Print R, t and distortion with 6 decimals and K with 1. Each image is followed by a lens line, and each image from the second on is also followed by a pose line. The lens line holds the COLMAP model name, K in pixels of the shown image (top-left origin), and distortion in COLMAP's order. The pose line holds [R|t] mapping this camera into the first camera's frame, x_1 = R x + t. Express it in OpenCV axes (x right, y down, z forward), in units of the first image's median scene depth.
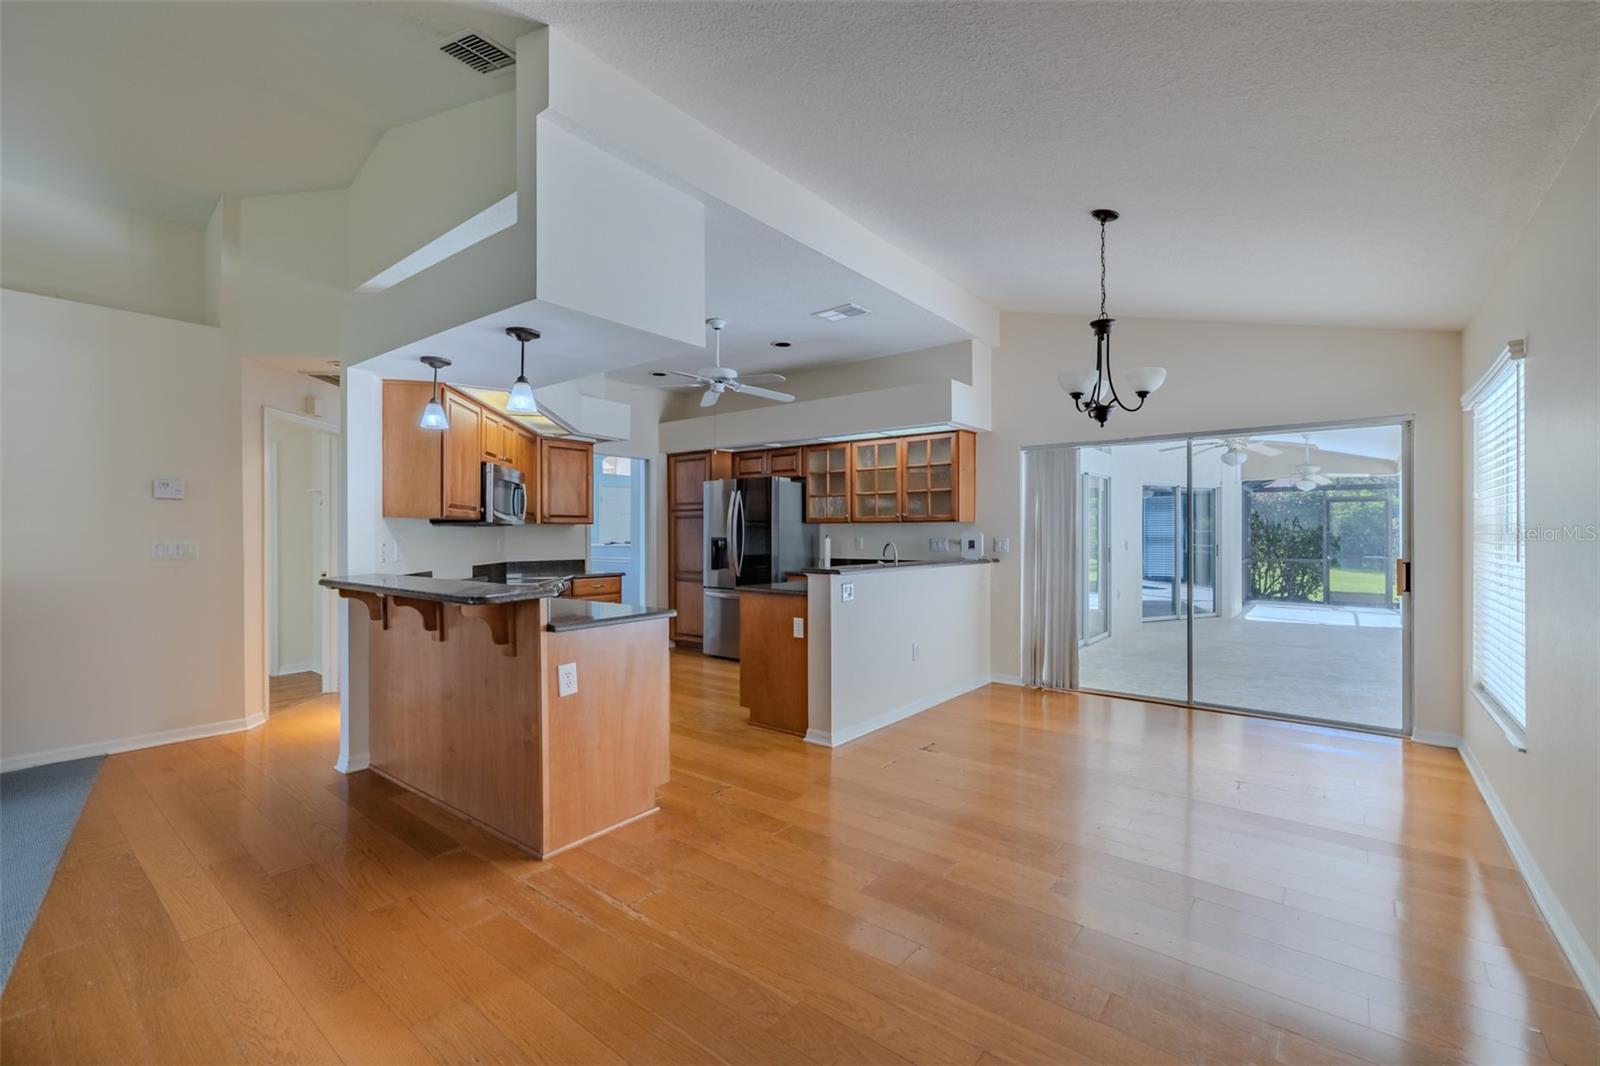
lens RADIAL K [[671.3, 0, 794.7], [0, 671.3, 531.2], [0, 0, 1]] dist [0.000006, -0.000275]
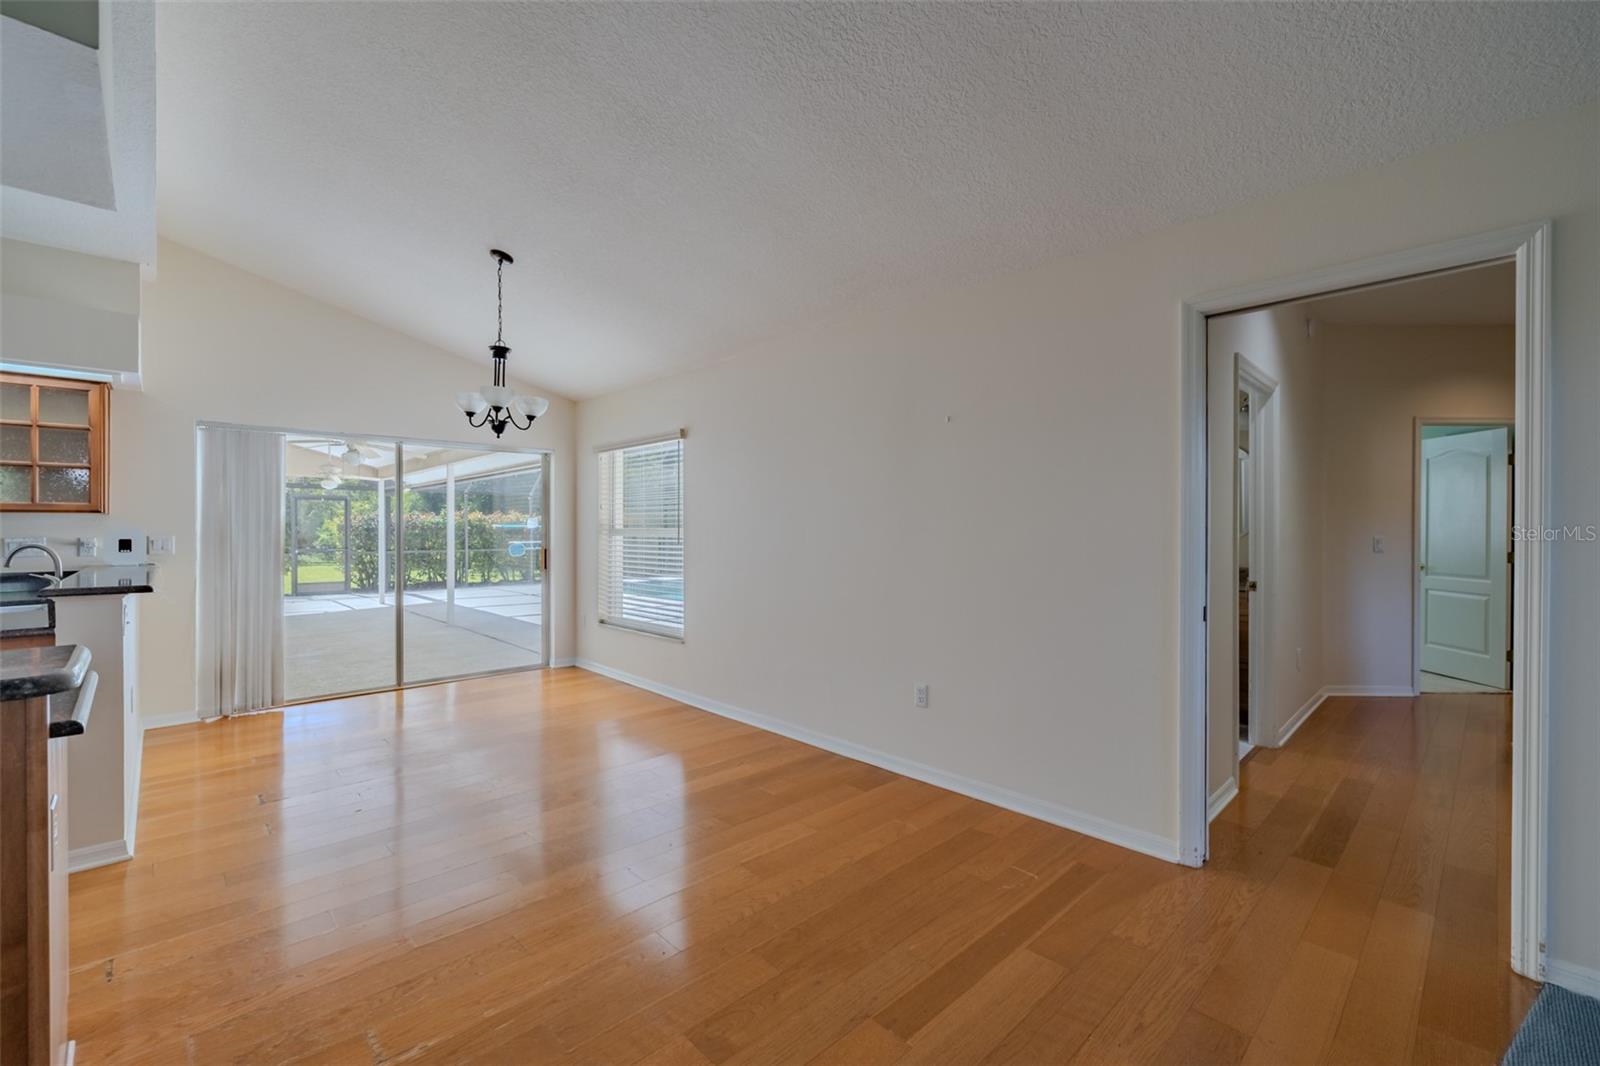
lens RADIAL K [[671.3, 0, 794.7], [0, 671.3, 531.2], [0, 0, 1]] dist [0.000006, -0.000275]
pose [[0.133968, -0.003267, 0.990980, -0.346668], [-0.003511, 0.999987, 0.003771, -0.000446], [-0.990979, -0.003984, 0.133955, 0.187680]]
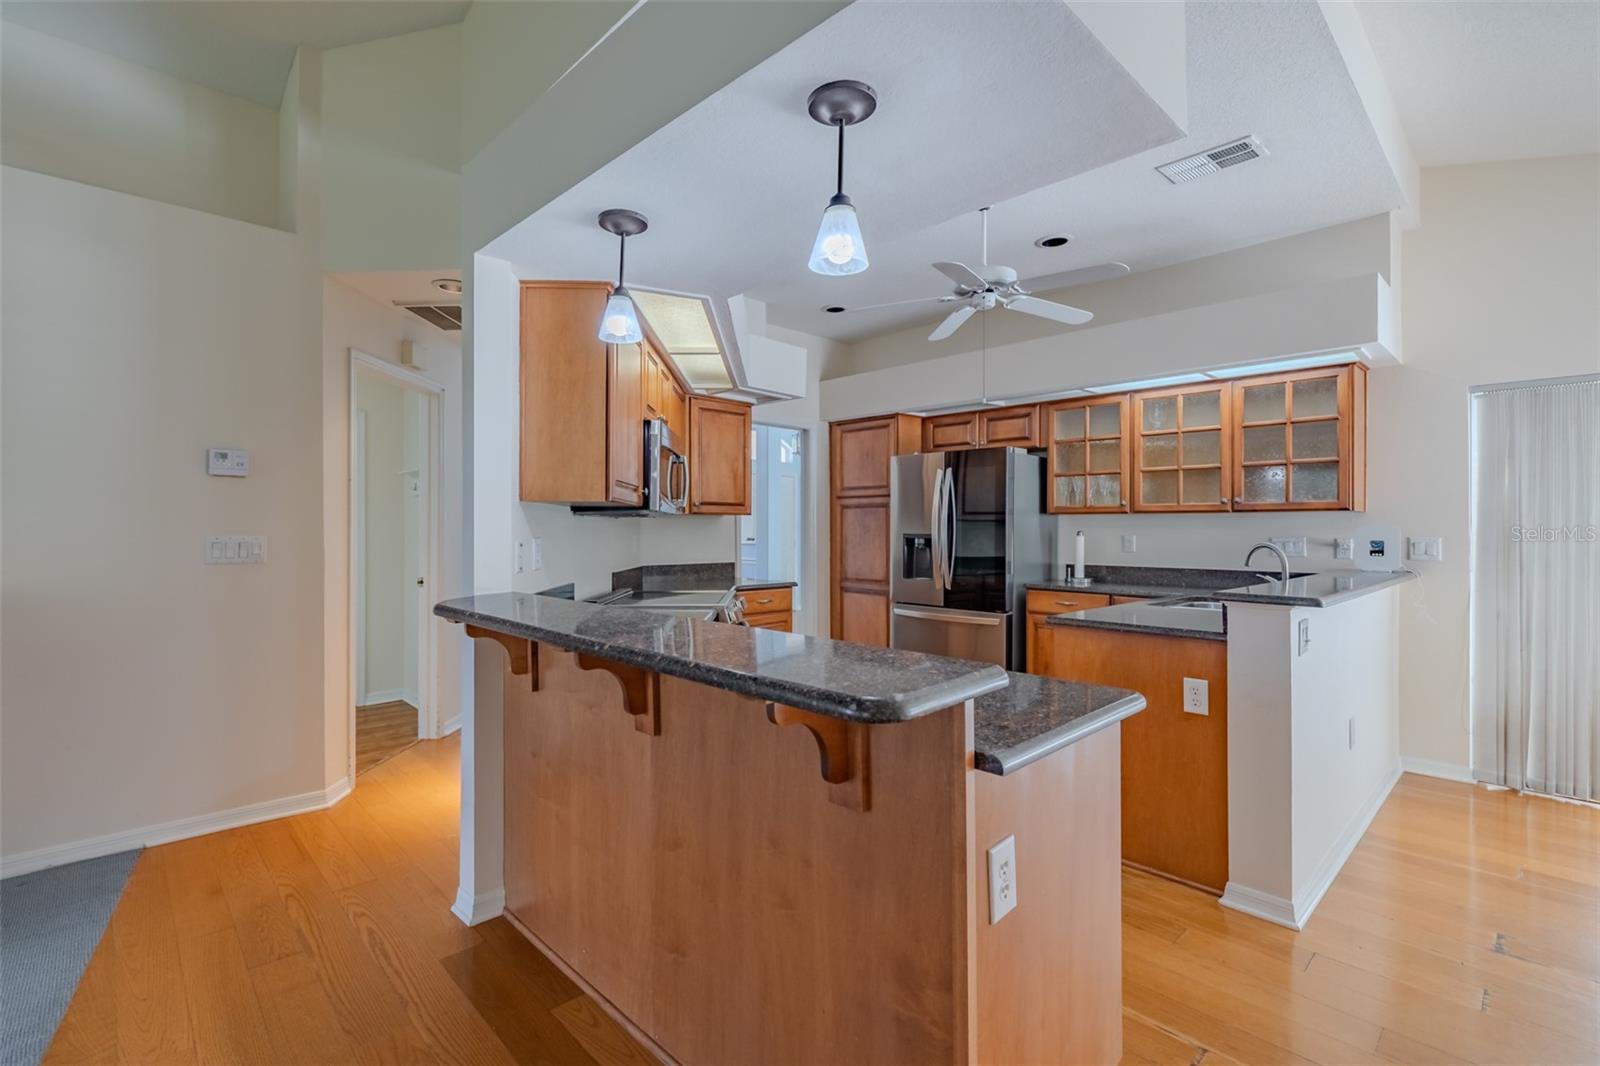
lens RADIAL K [[717.7, 0, 739.7], [0, 717.7, 524.5], [0, 0, 1]] dist [-0.002228, -0.000408]
pose [[0.985433, 0.002542, -0.170043, -0.196676], [-0.002886, 0.999994, -0.001774, 0.001294], [0.170037, 0.002239, 0.985435, 0.248261]]
